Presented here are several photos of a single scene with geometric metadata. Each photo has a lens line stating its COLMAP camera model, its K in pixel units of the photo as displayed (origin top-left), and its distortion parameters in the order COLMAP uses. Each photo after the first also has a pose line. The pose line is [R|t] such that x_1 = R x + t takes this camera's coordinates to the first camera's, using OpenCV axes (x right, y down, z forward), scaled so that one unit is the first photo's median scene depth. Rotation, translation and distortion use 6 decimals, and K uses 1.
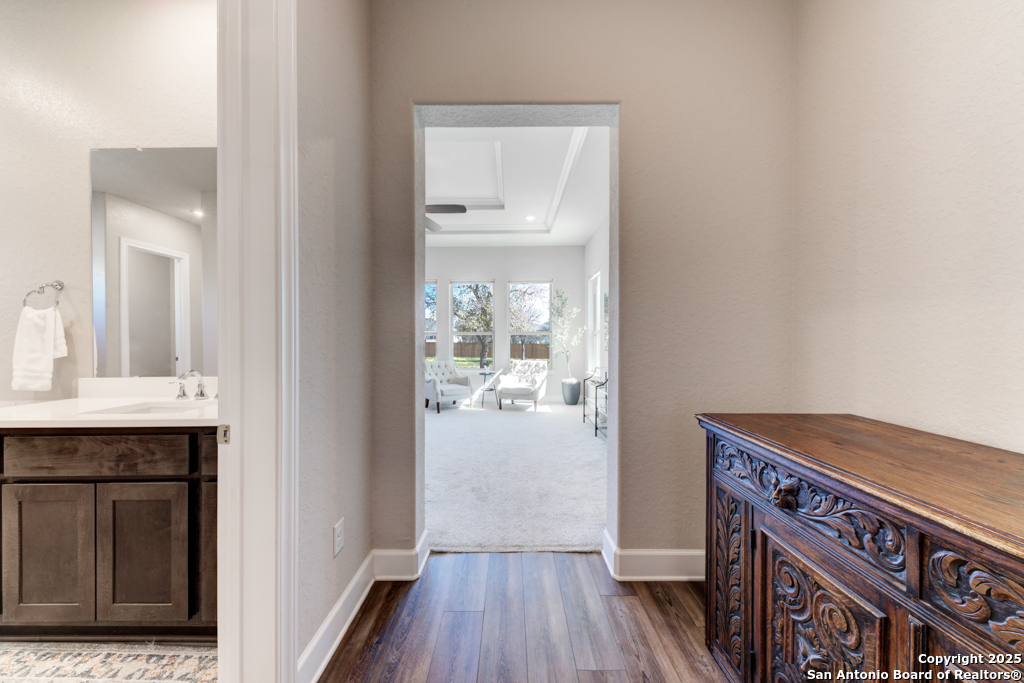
lens RADIAL K [[352.0, 0, 511.3], [0, 352.0, 341.9], [0, 0, 1]] dist [-0.000797, -0.001007]
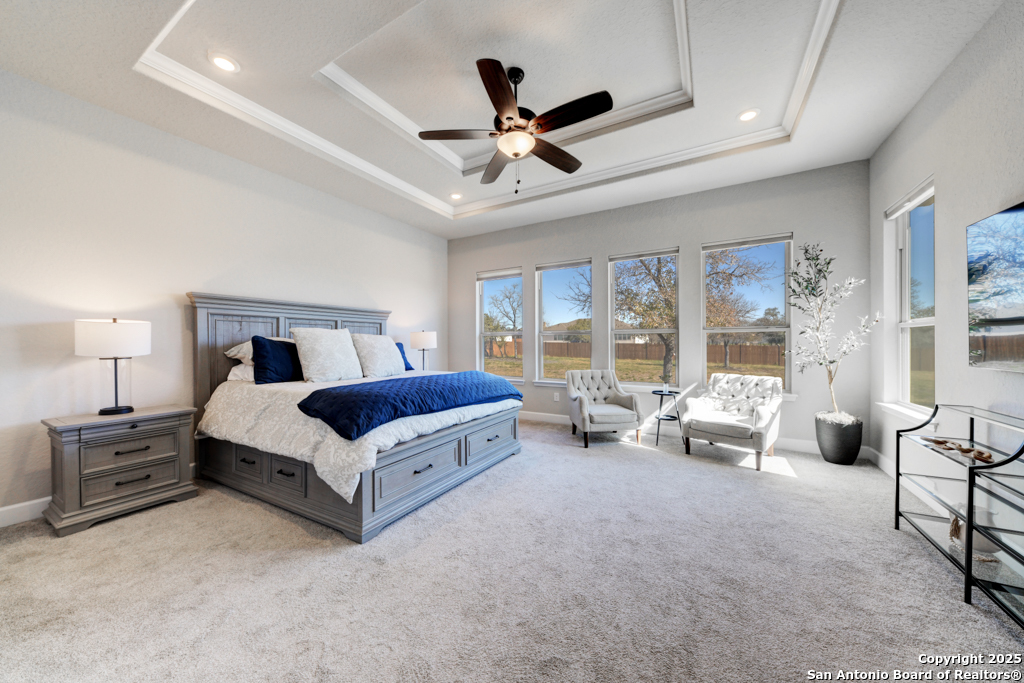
lens RADIAL K [[352.0, 0, 510.4], [0, 352.0, 343.2], [0, 0, 1]] dist [-0.000797, -0.001007]
pose [[0.870028, 0.001229, -0.493000, 0.001776], [-0.000814, 0.999999, 0.001057, -0.000946], [0.493001, -0.000519, 0.870029, 0.302816]]
